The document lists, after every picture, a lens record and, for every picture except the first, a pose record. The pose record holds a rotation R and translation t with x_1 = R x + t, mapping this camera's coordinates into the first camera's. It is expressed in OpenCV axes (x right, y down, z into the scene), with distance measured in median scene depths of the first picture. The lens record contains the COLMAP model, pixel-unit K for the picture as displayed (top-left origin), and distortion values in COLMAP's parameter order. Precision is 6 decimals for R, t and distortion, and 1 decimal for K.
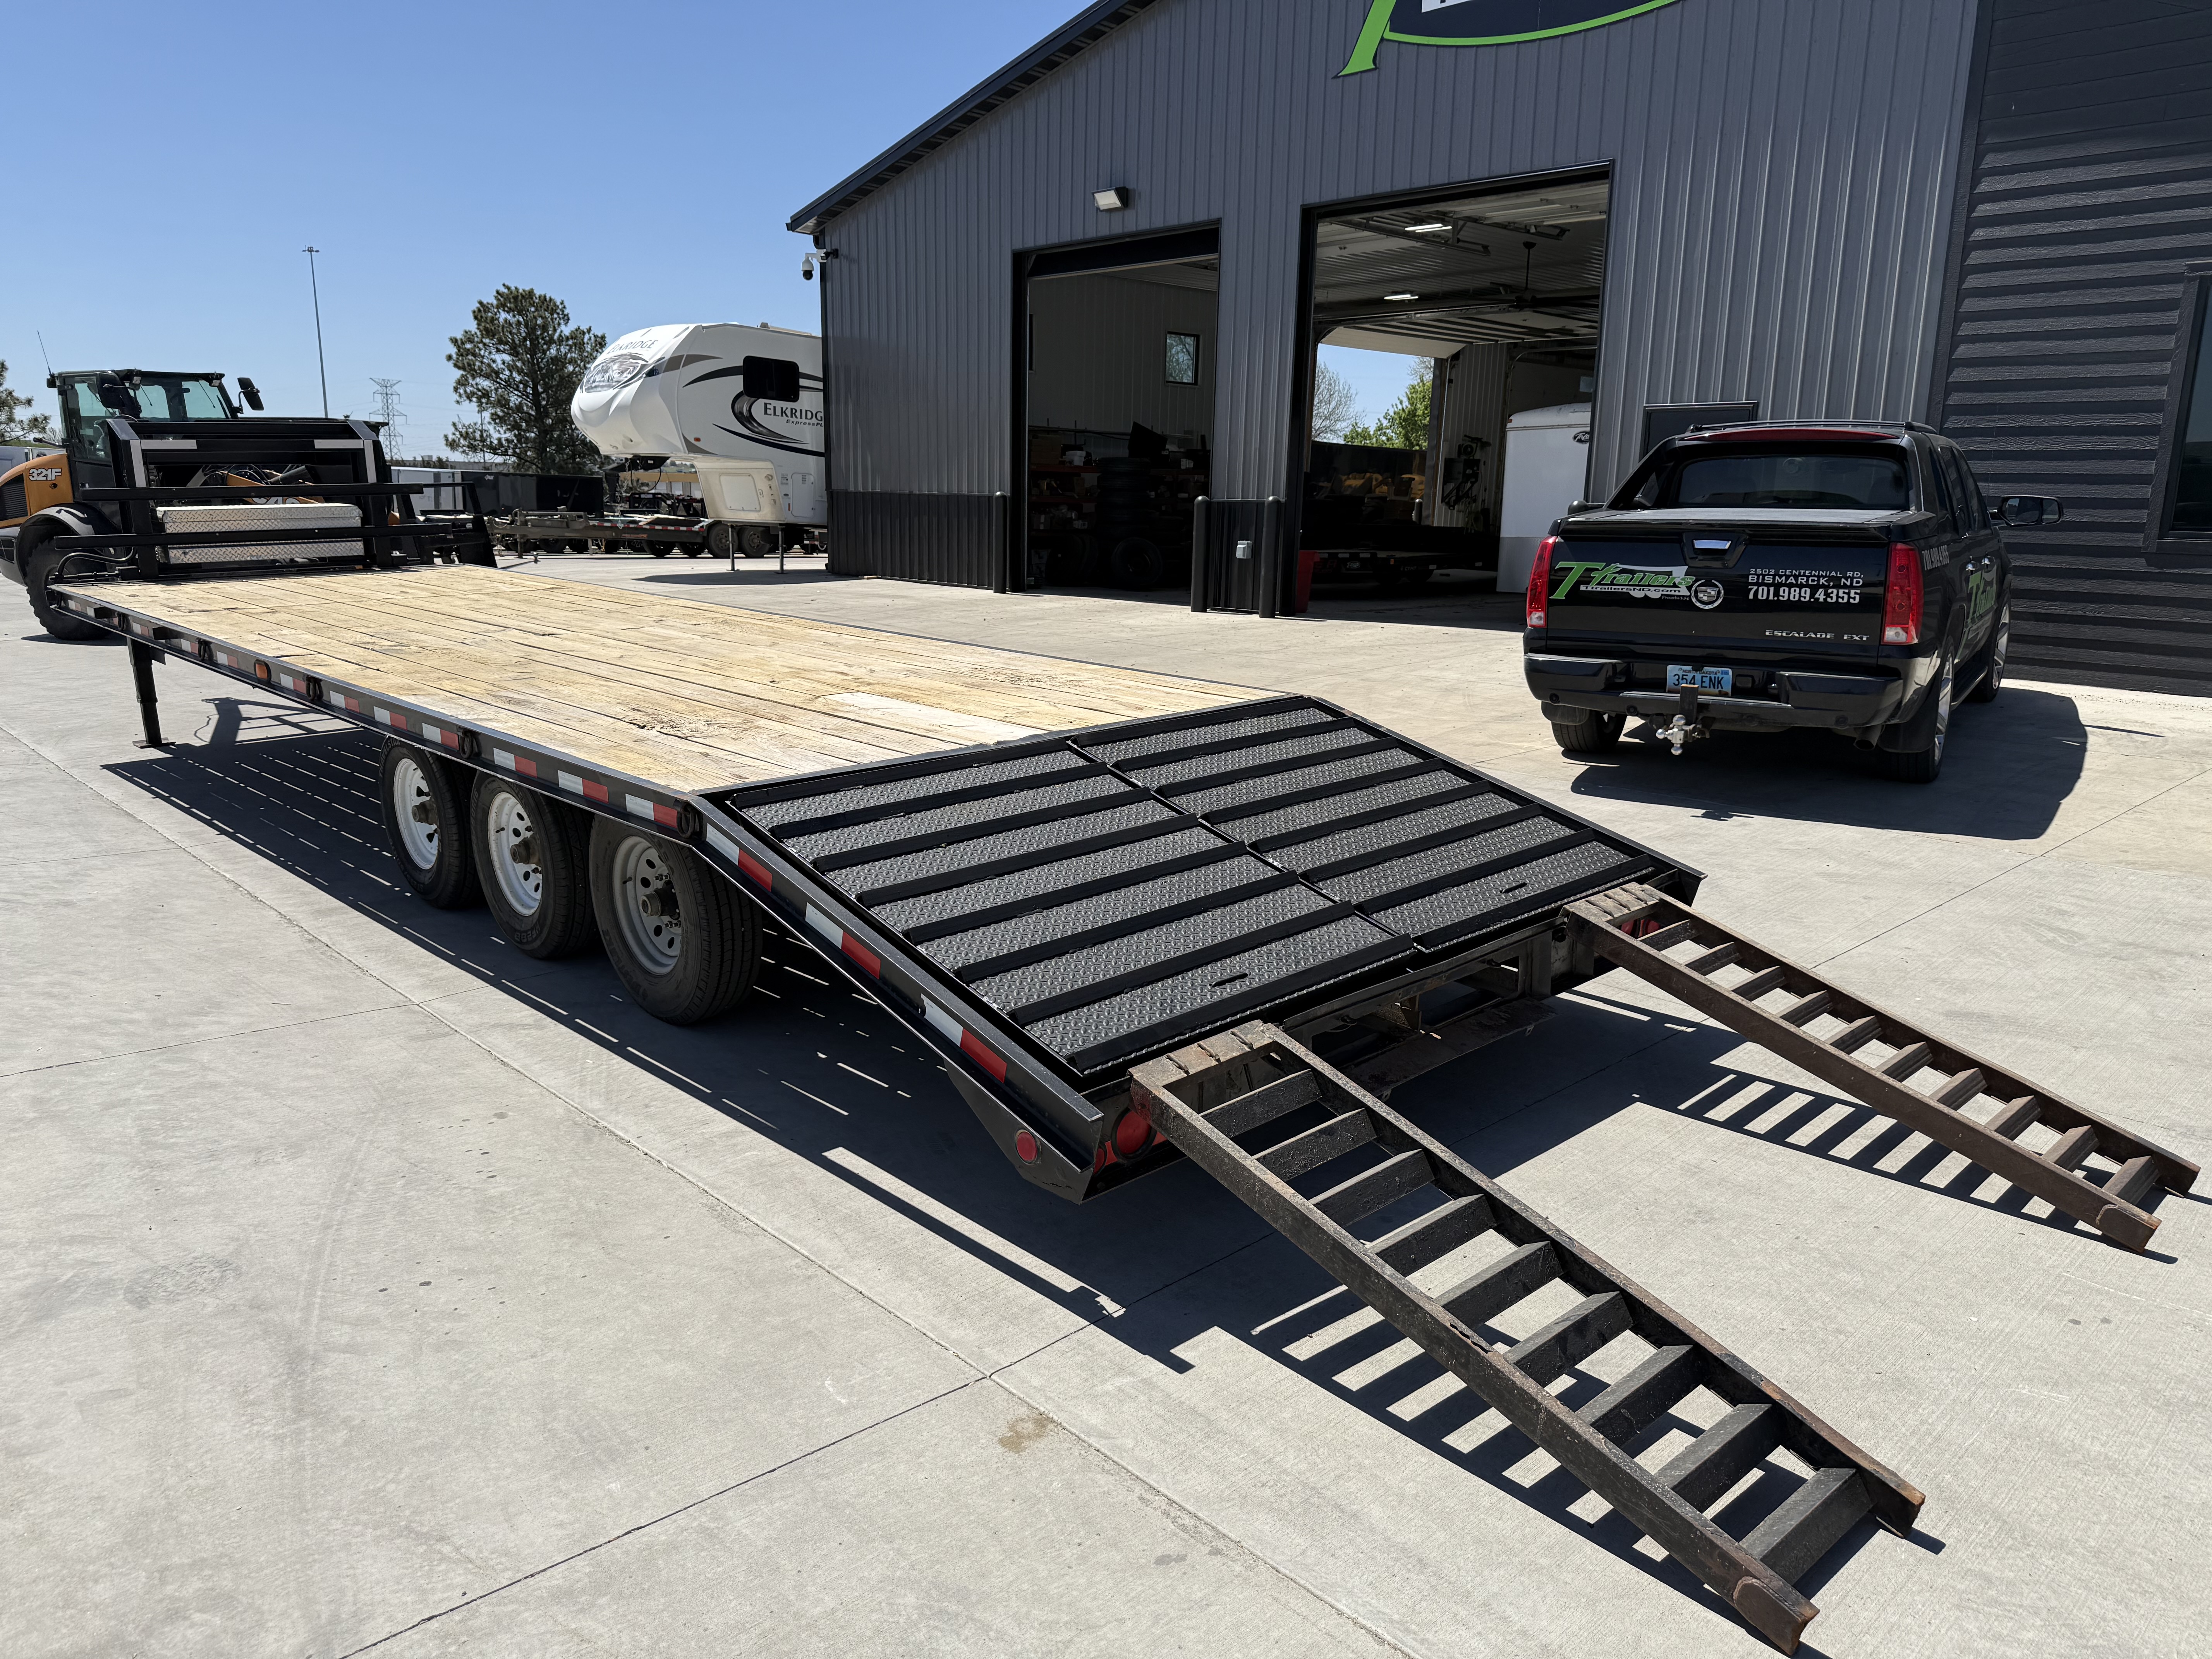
lens RADIAL K [[1548.4, 0, 1101.1], [0, 1548.4, 846.2], [0, 0, 1]] dist [0.038237, -0.053725]
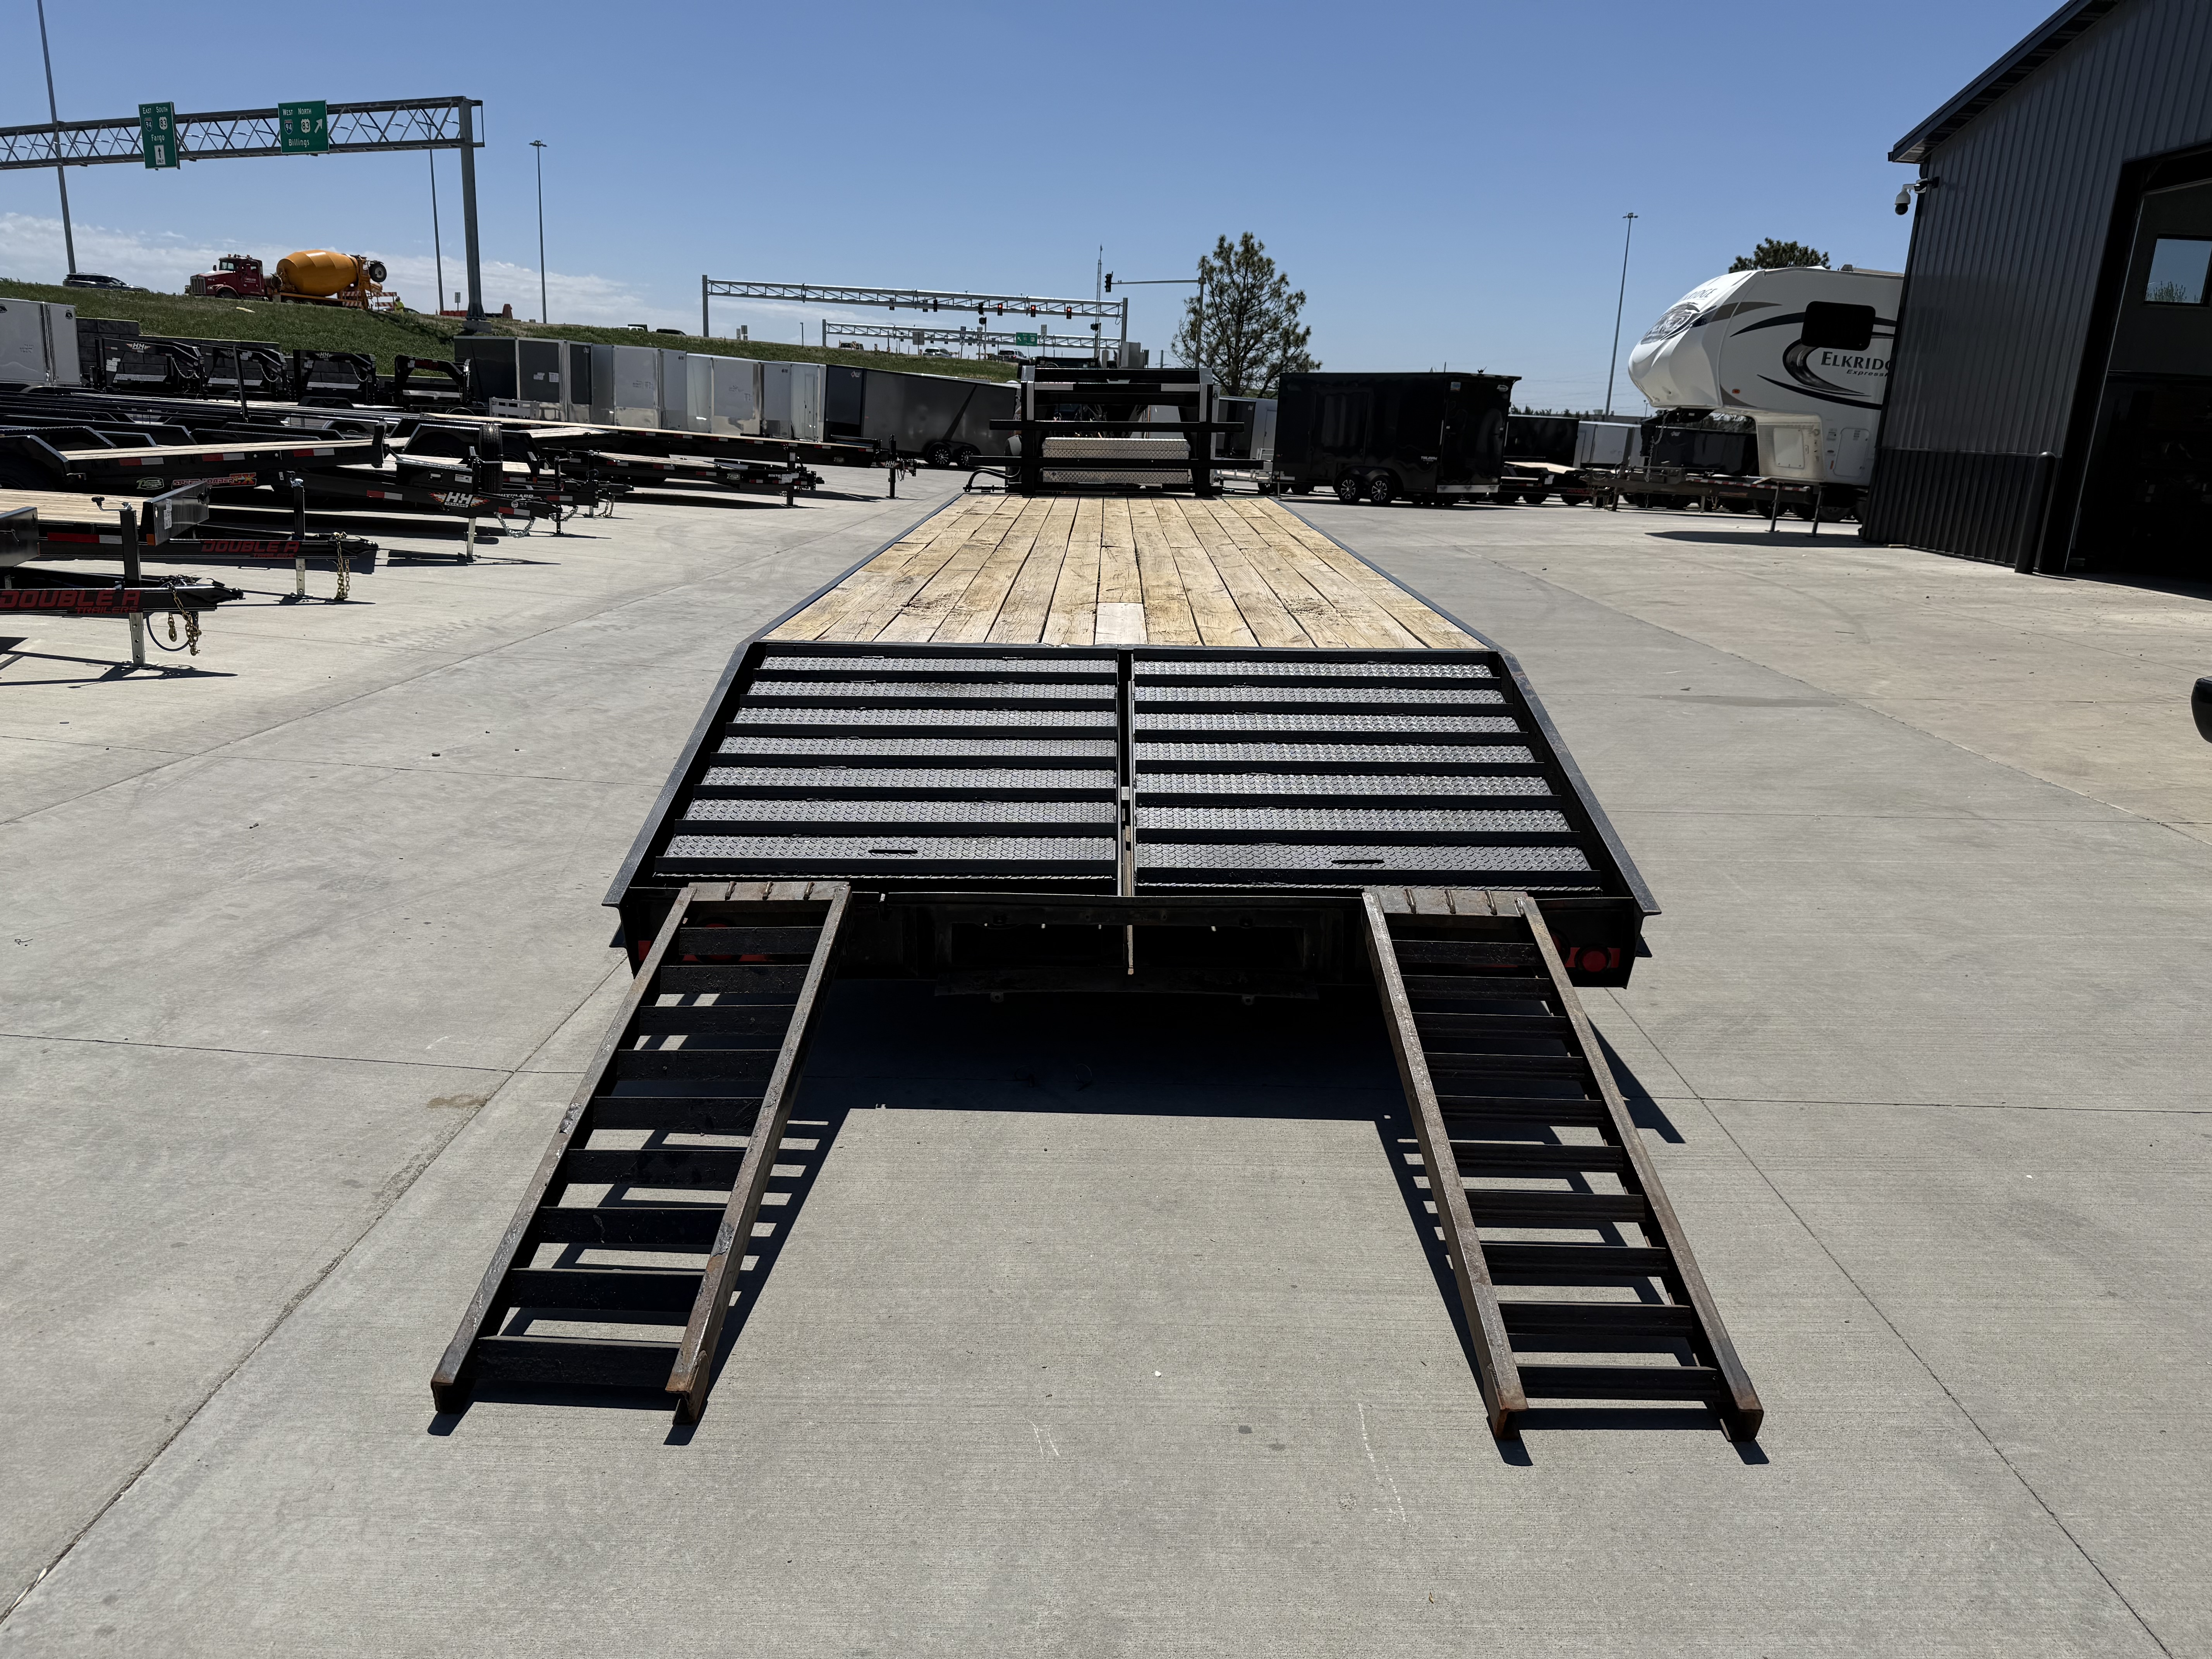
lens RADIAL K [[1547.0, 0, 1094.0], [0, 1547.0, 825.8], [0, 0, 1]] dist [-0.000517, -0.008375]
pose [[0.721730, 0.189725, -0.665665, 0.280572], [-0.180814, 0.979986, 0.083270, -0.013674], [0.668141, 0.060263, 0.741590, 0.091694]]
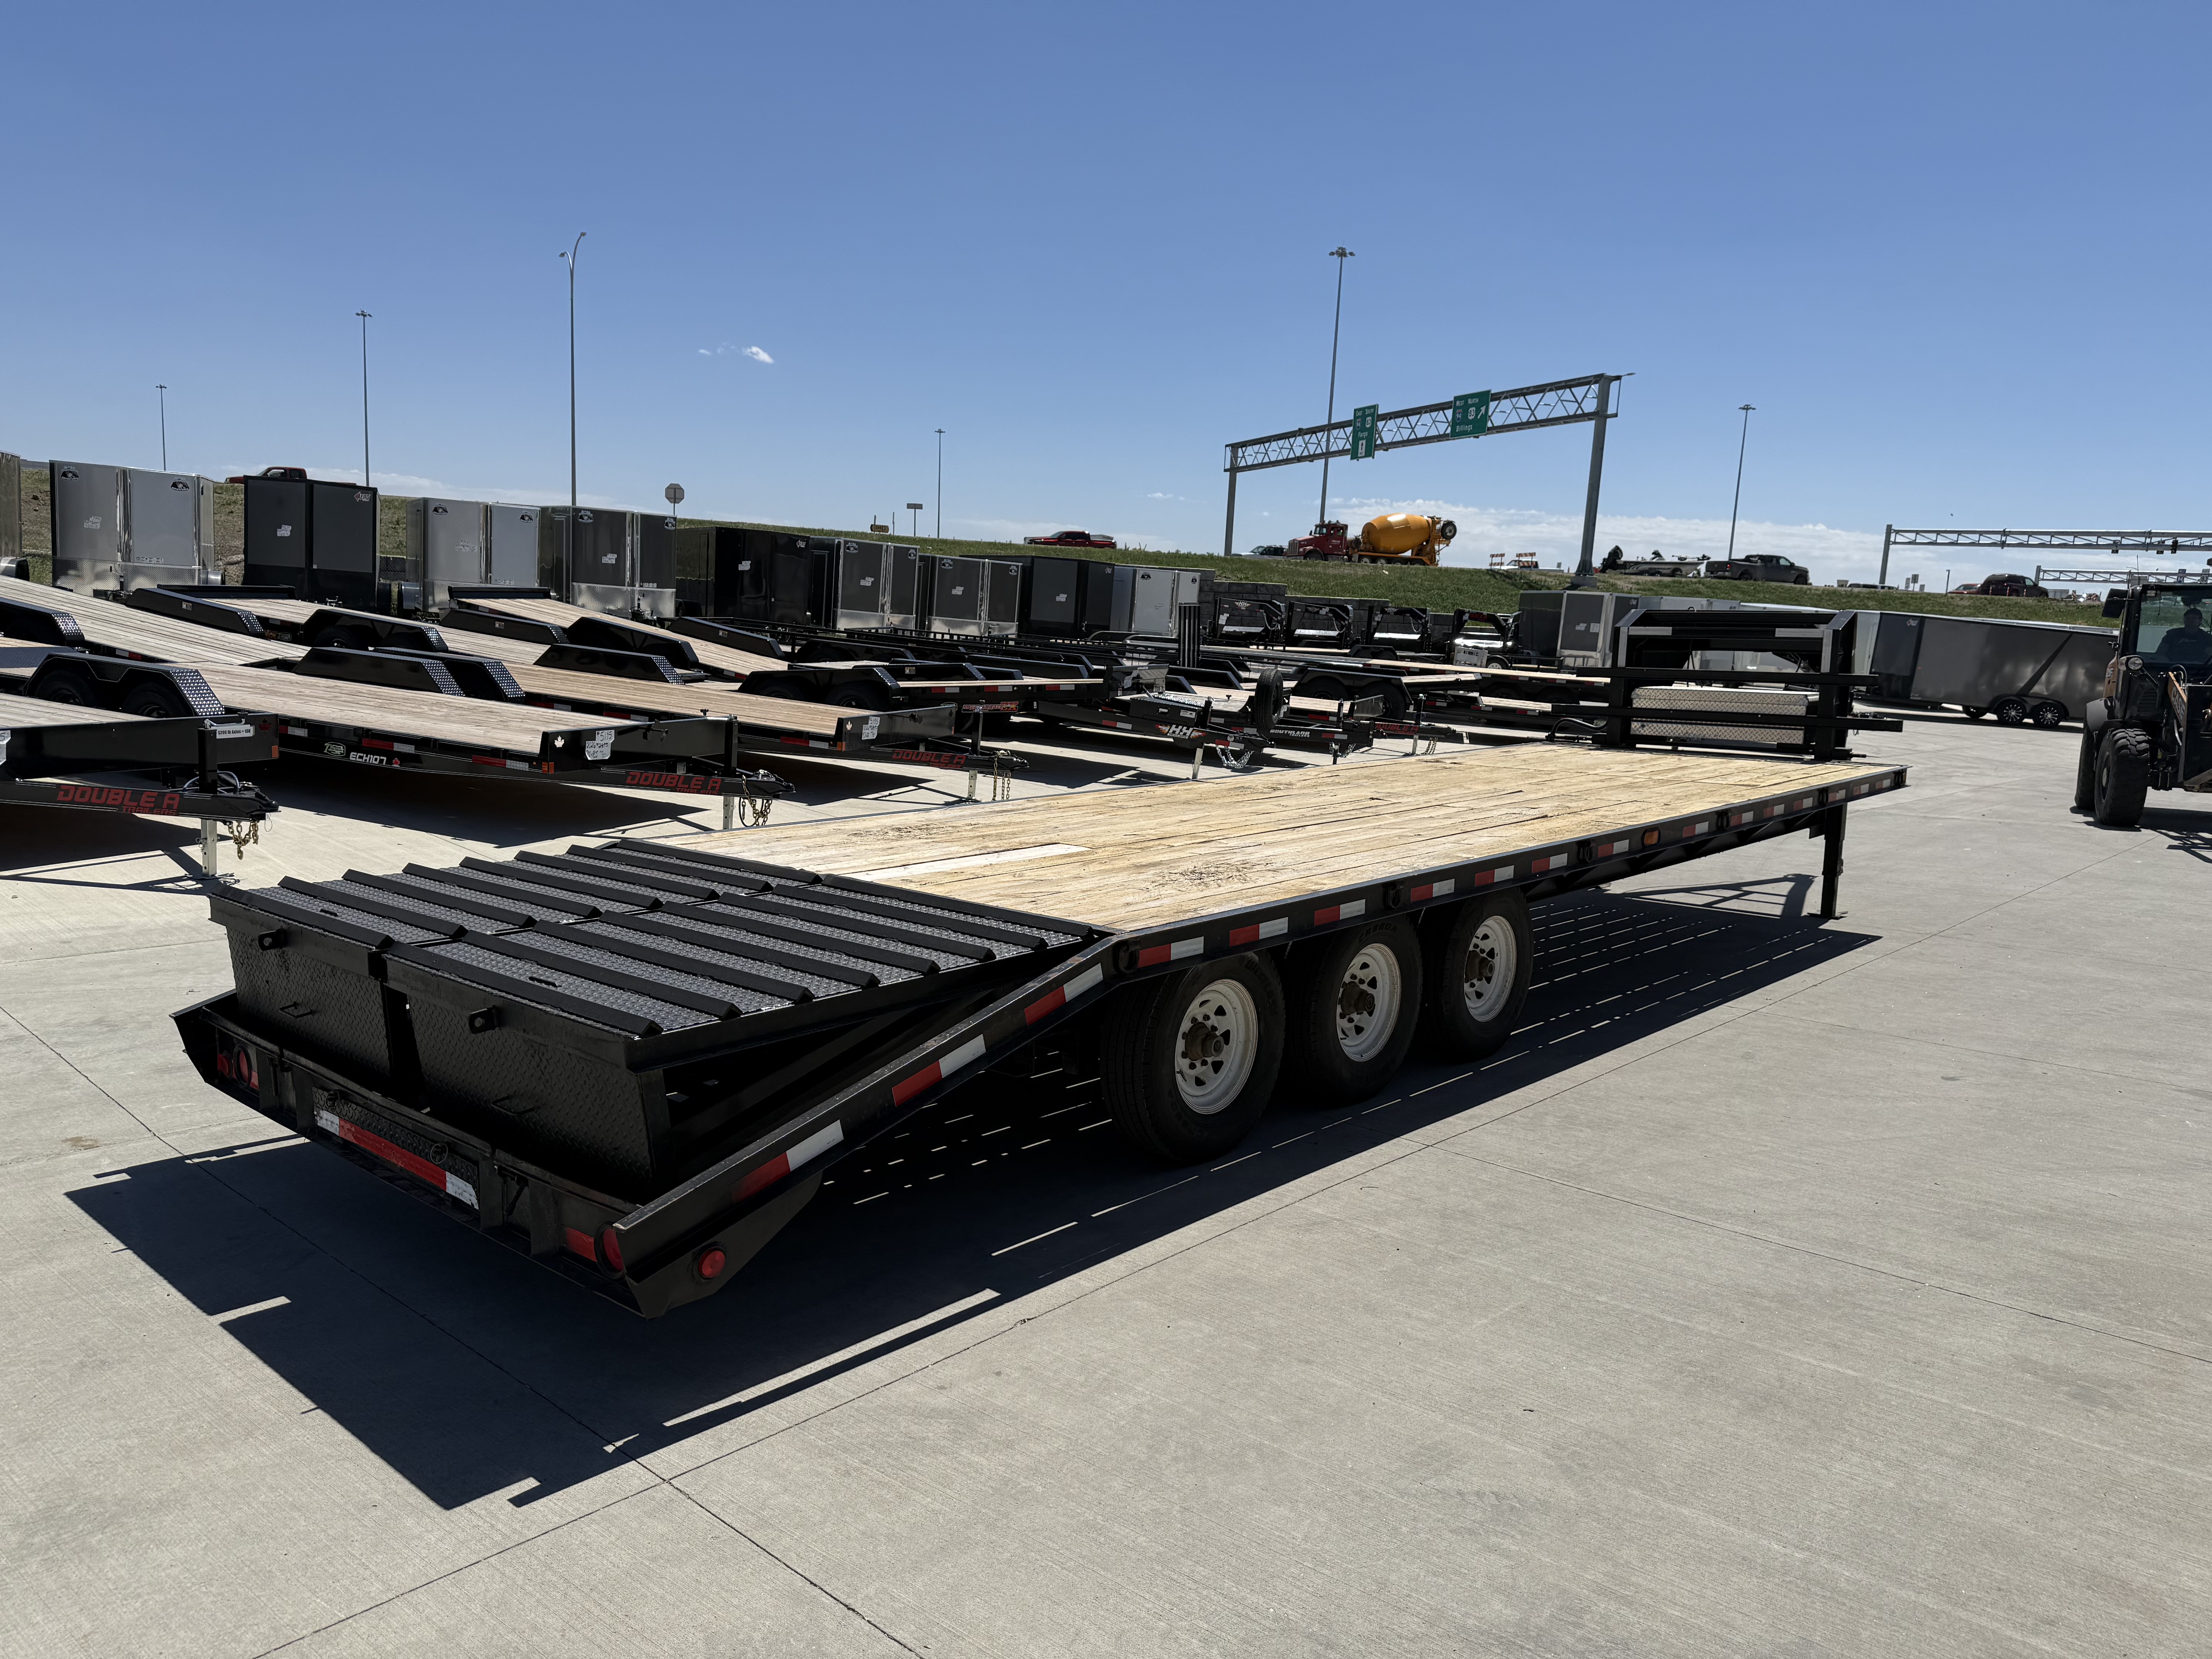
lens RADIAL K [[1534.6, 0, 1113.3], [0, 1534.6, 840.0], [0, 0, 1]] dist [0.099514, -0.135977]
pose [[0.095399, 0.131252, -0.986748, 0.459682], [-0.263723, 0.959181, 0.102089, -0.118153], [0.959869, 0.250489, 0.126119, 0.494048]]
